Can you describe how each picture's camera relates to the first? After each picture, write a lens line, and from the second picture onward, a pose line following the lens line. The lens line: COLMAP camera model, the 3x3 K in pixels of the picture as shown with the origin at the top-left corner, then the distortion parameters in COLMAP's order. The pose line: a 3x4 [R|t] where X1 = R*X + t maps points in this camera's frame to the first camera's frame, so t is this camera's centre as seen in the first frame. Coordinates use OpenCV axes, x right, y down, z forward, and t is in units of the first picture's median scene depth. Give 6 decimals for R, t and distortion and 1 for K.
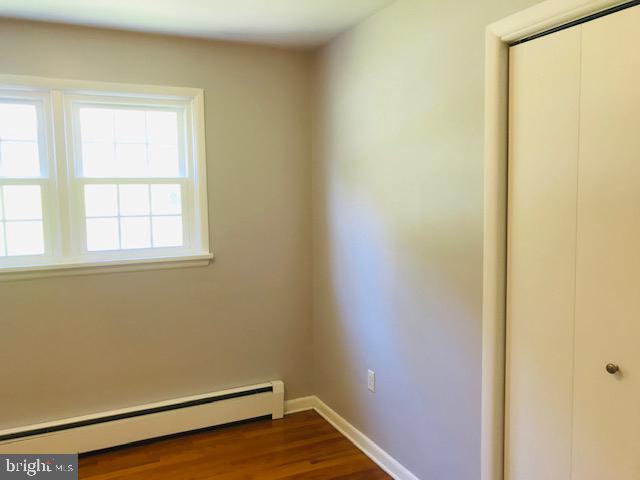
lens RADIAL K [[529.7, 0, 320.3], [0, 529.7, 237.2], [0, 0, 1]] dist [0.041190, -0.054404]
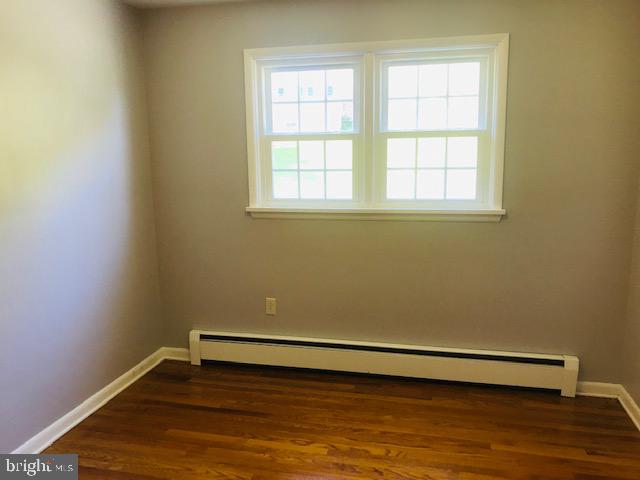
lens RADIAL K [[529.7, 0, 317.9], [0, 529.7, 234.7], [0, 0, 1]] dist [0.041190, -0.054404]
pose [[0.781141, 0.101660, -0.616023, 0.134571], [-0.048587, 0.993561, 0.102353, -0.006284], [0.622462, -0.050022, 0.781050, 0.042549]]
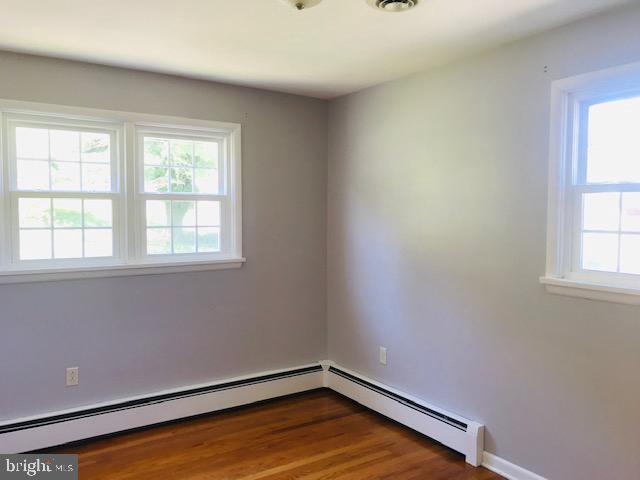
lens RADIAL K [[468.9, 0, 331.5], [0, 468.9, 216.7], [0, 0, 1]] dist [-0.045401, -0.000043]
pose [[0.985455, 0.014914, 0.169281, -0.199462], [-0.003234, 0.997607, -0.069067, 0.011159], [-0.169906, 0.067515, 0.983145, -0.097282]]
